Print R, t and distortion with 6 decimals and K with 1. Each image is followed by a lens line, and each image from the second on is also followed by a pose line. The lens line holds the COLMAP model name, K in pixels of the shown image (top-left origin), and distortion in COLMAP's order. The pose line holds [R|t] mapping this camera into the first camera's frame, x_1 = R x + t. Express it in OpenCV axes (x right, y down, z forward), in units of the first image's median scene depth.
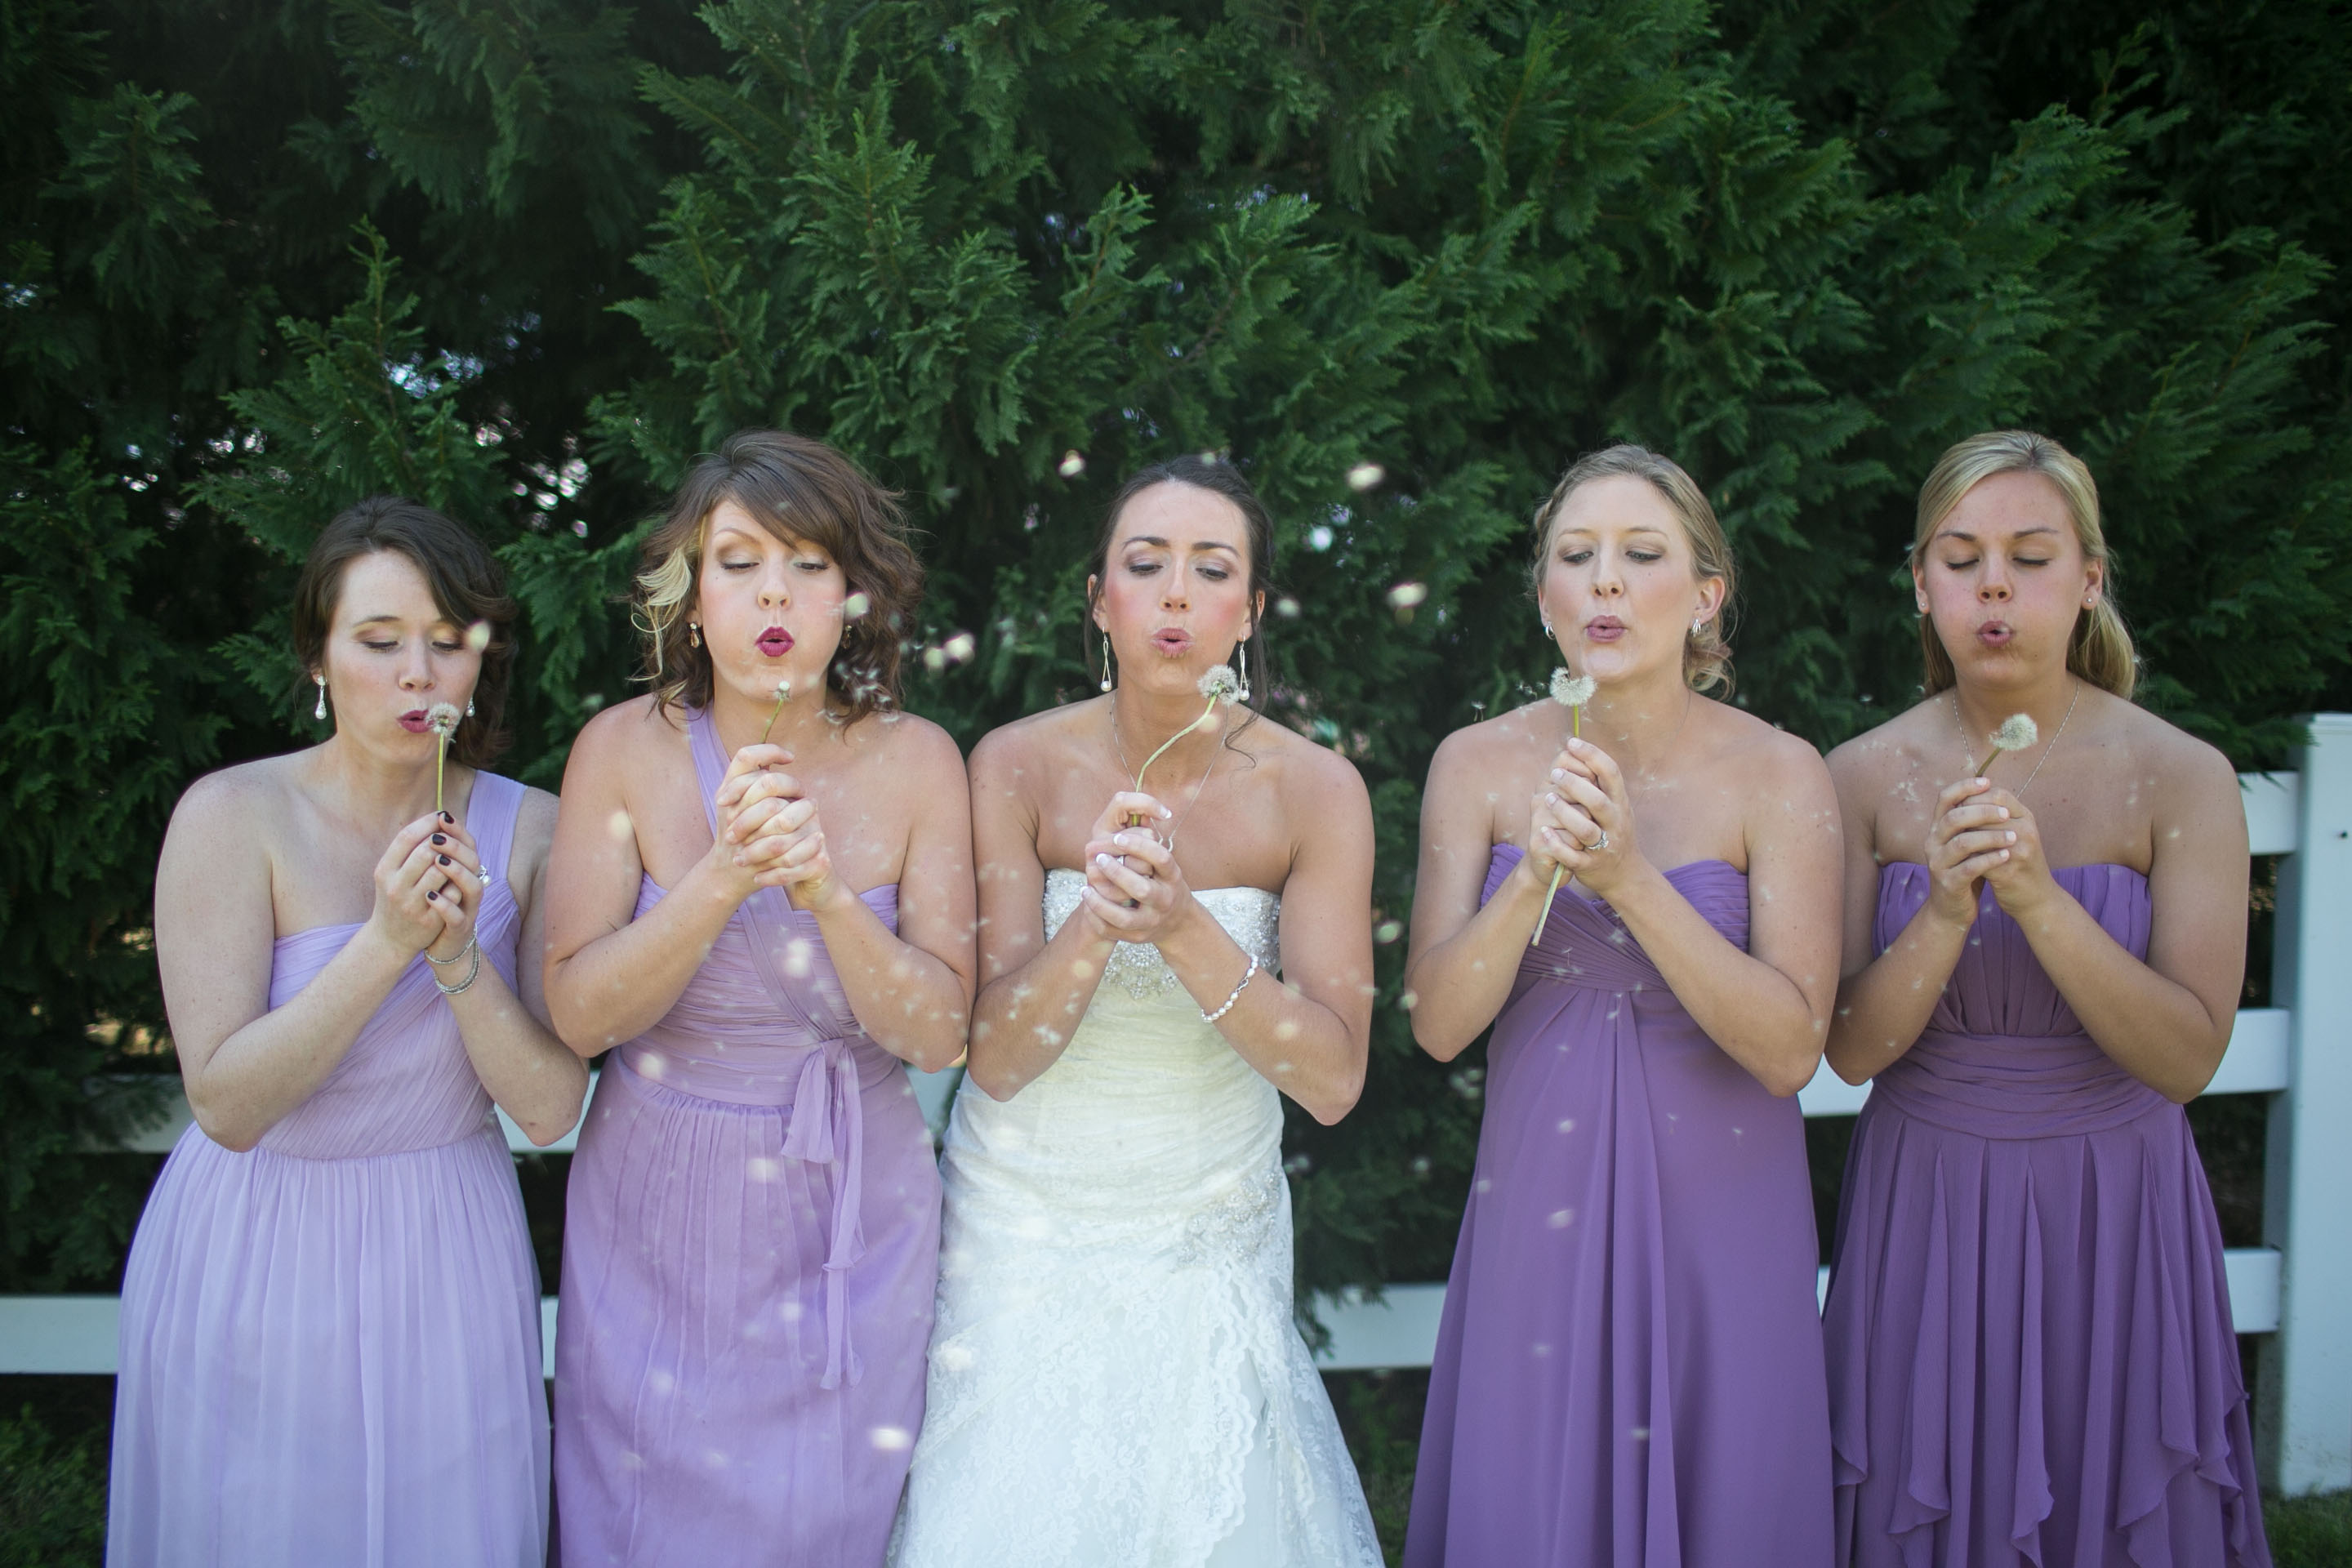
lens RADIAL K [[2220.4, 0, 1186.6], [0, 2220.4, 769.3], [0, 0, 1]] dist [-0.121526, 0.141725]
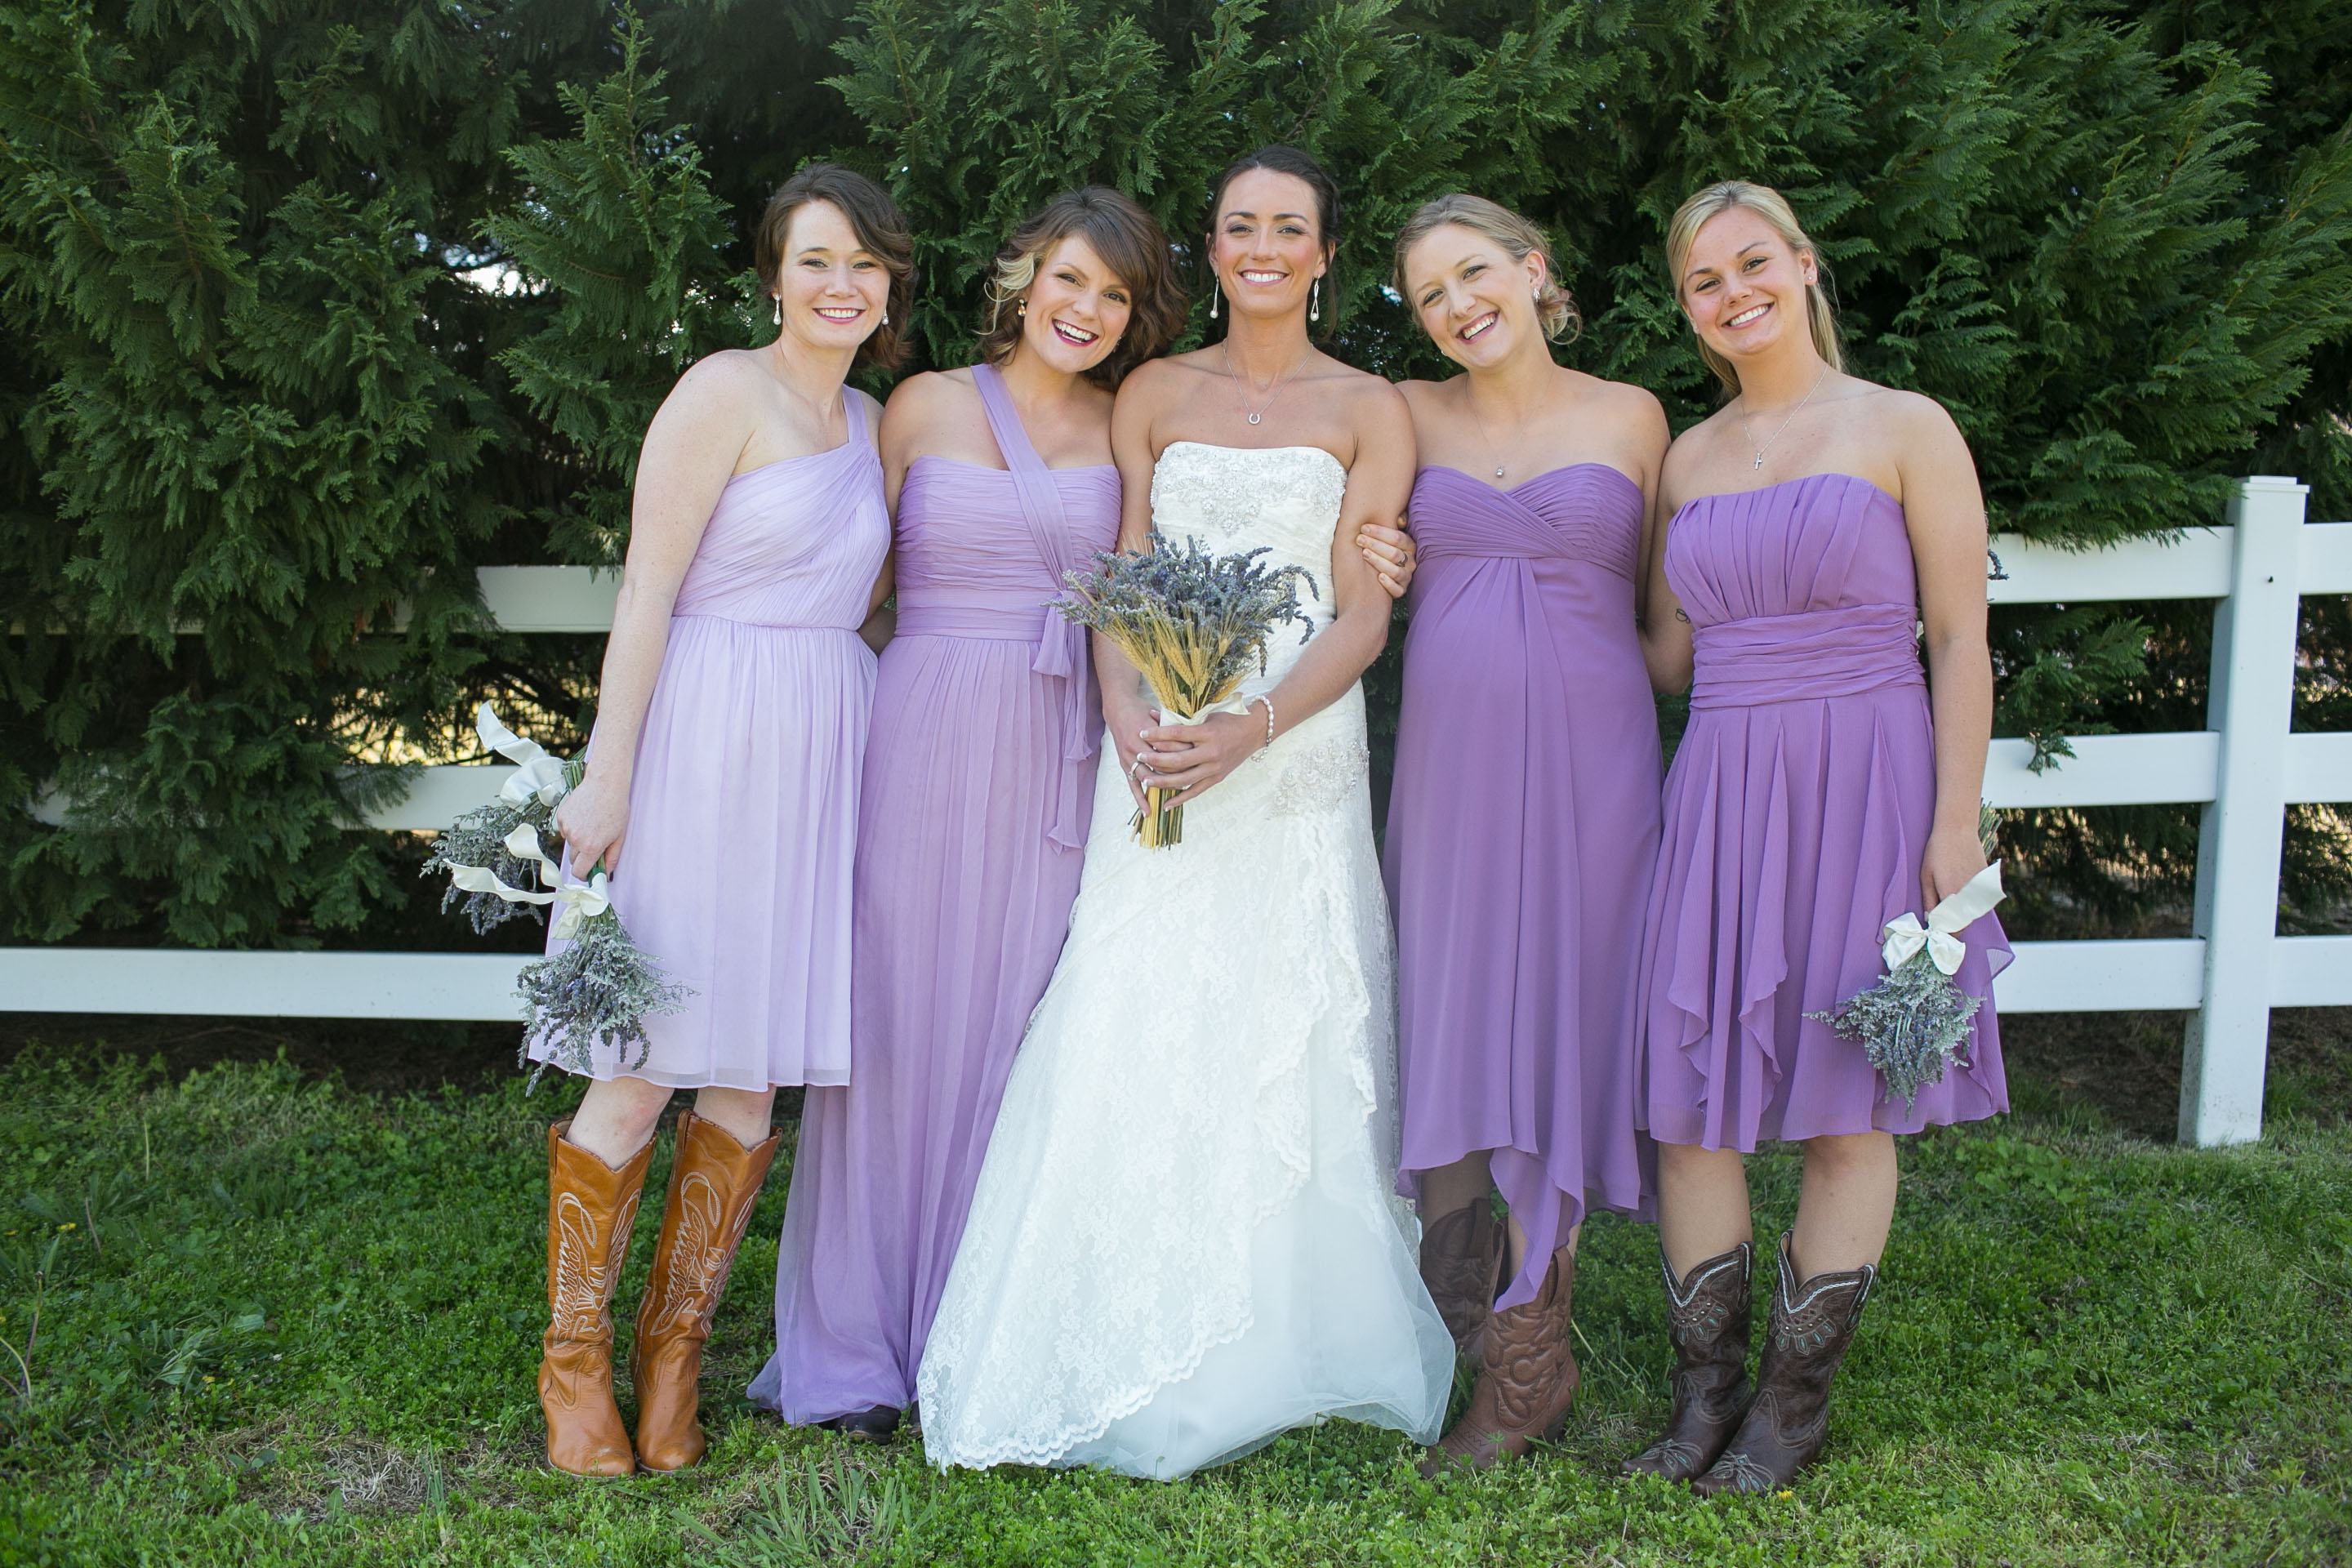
lens RADIAL K [[2220.4, 0, 1186.6], [0, 2220.4, 769.3], [0, 0, 1]] dist [-0.121526, 0.141725]
pose [[0.999452, 0.016829, -0.028507, -0.014954], [-0.015415, 0.998674, 0.049124, 0.101585], [0.029296, -0.048658, 0.998386, -0.219716]]
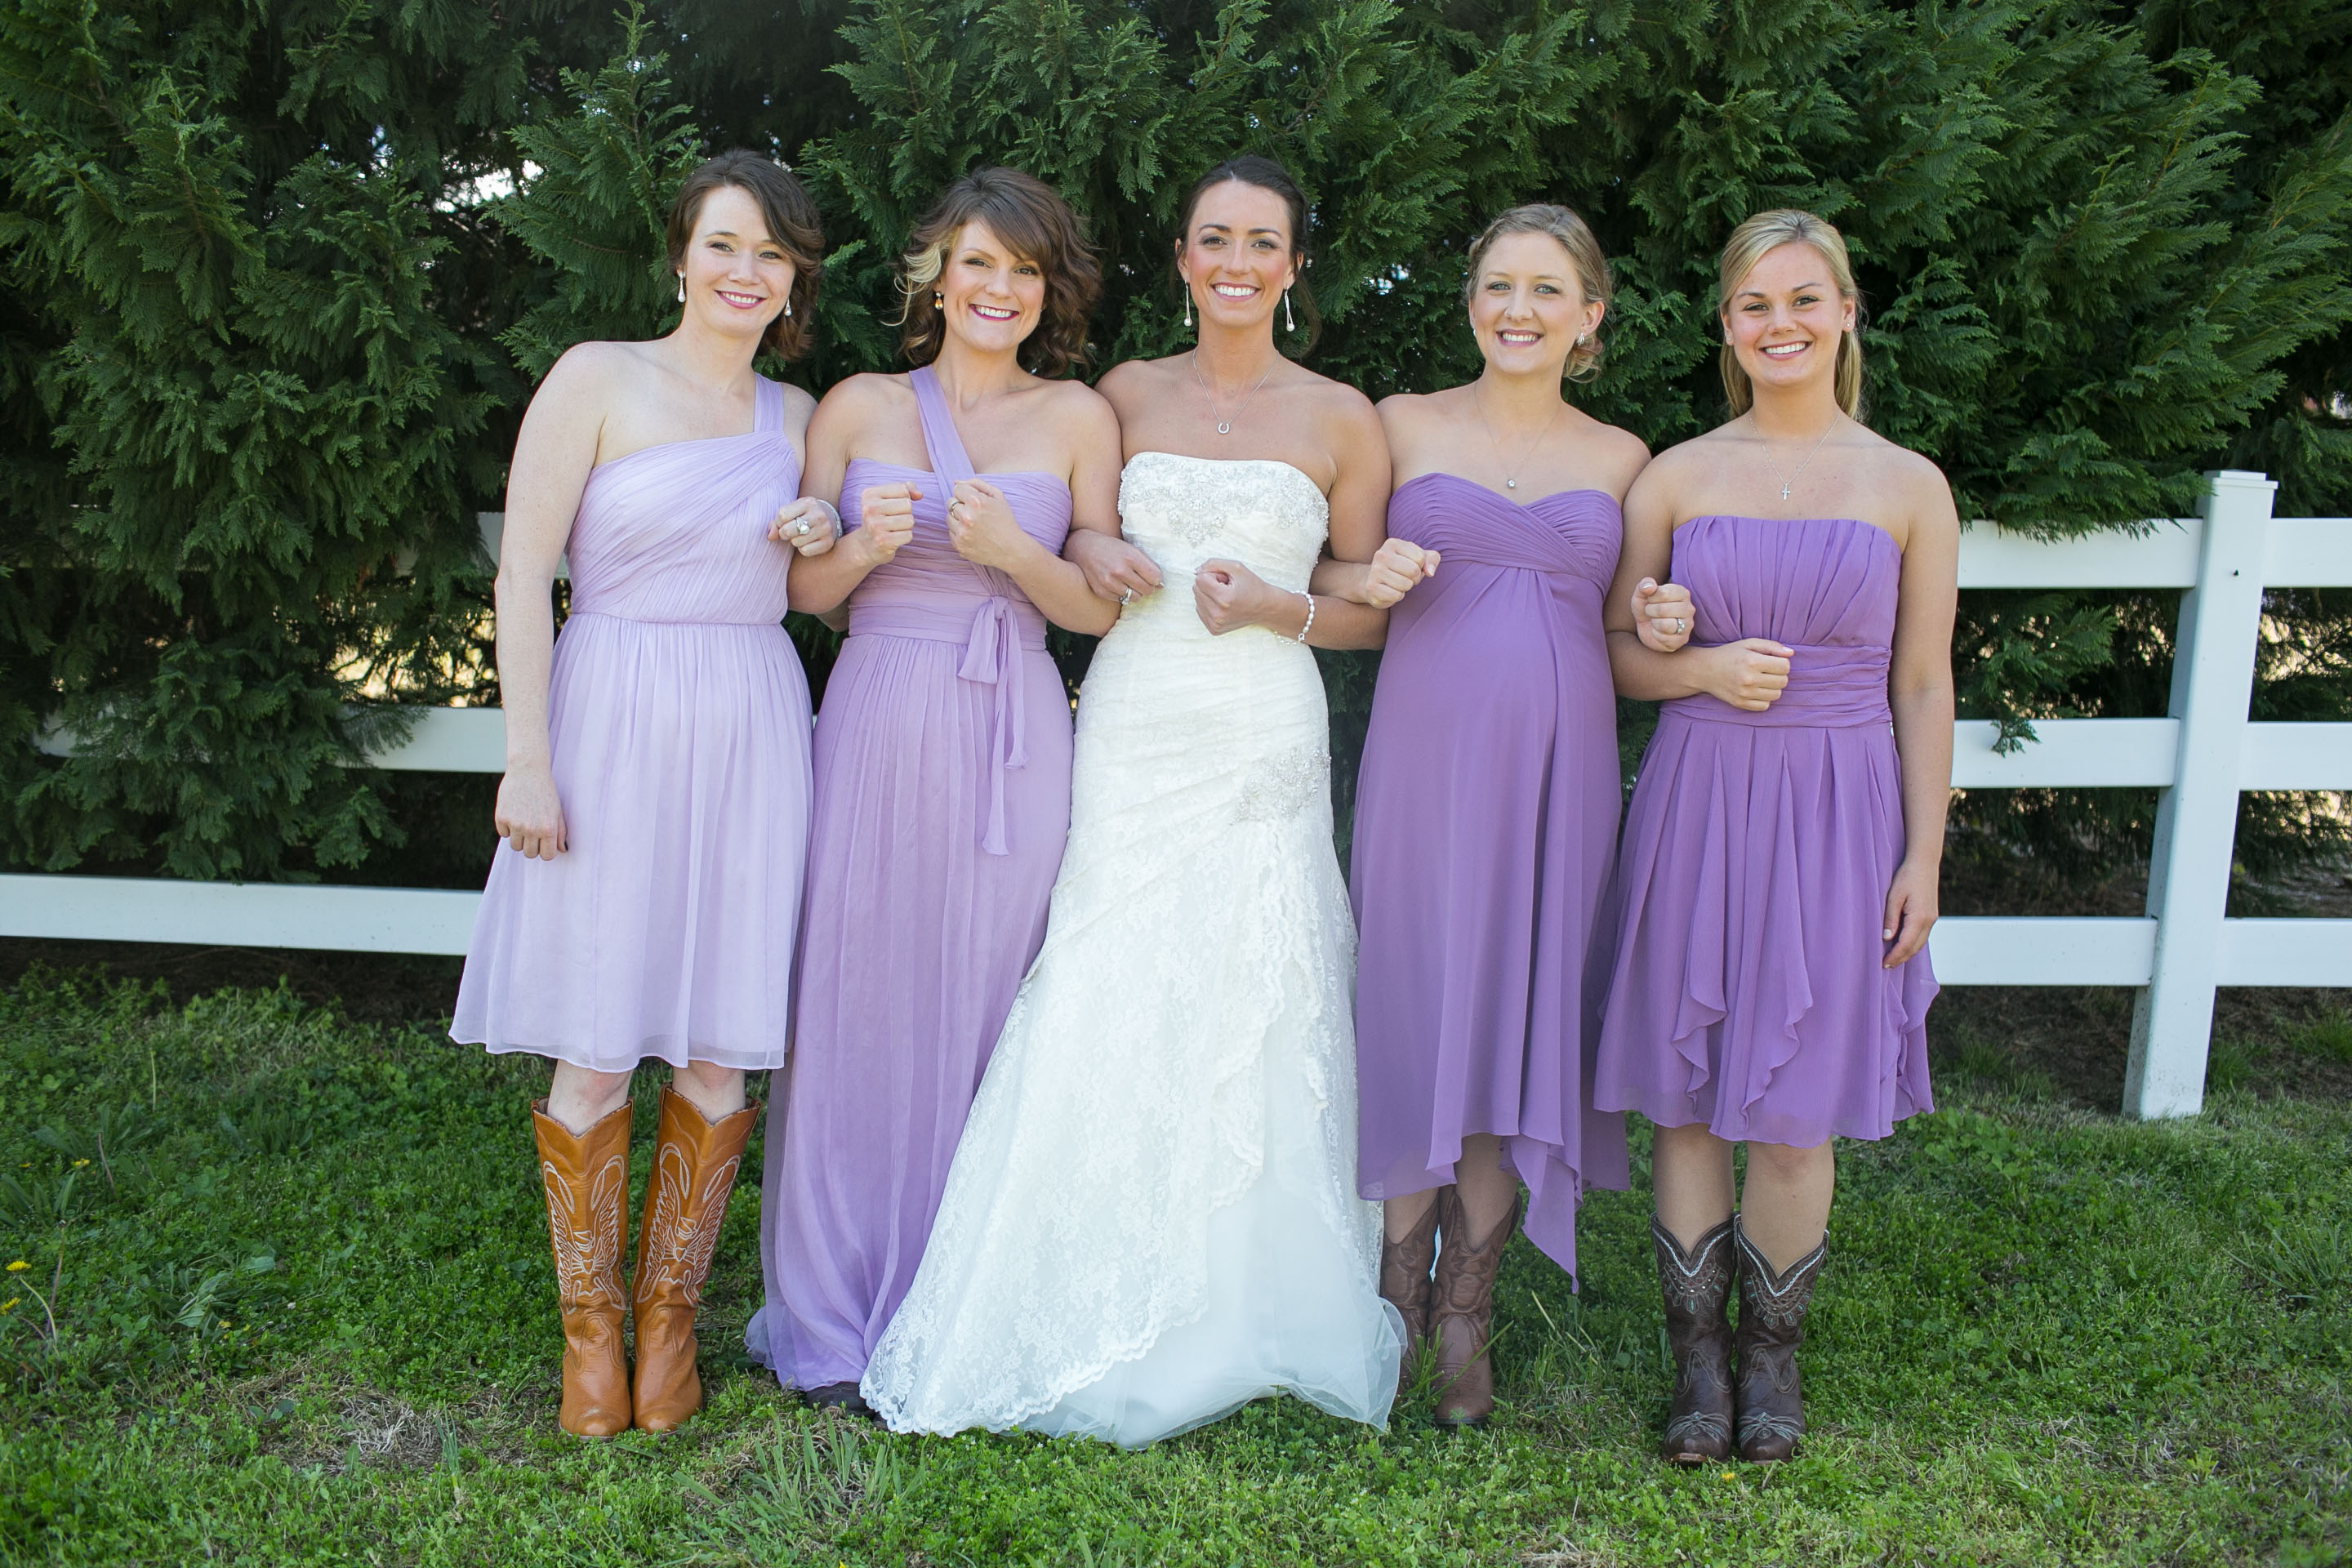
lens RADIAL K [[2220.4, 0, 1186.6], [0, 2220.4, 769.3], [0, 0, 1]] dist [-0.121526, 0.141725]
pose [[0.999024, 0.040884, -0.016748, -0.021700], [-0.038897, 0.993663, 0.105455, 0.041213], [0.020953, -0.104701, 0.994283, -0.249889]]
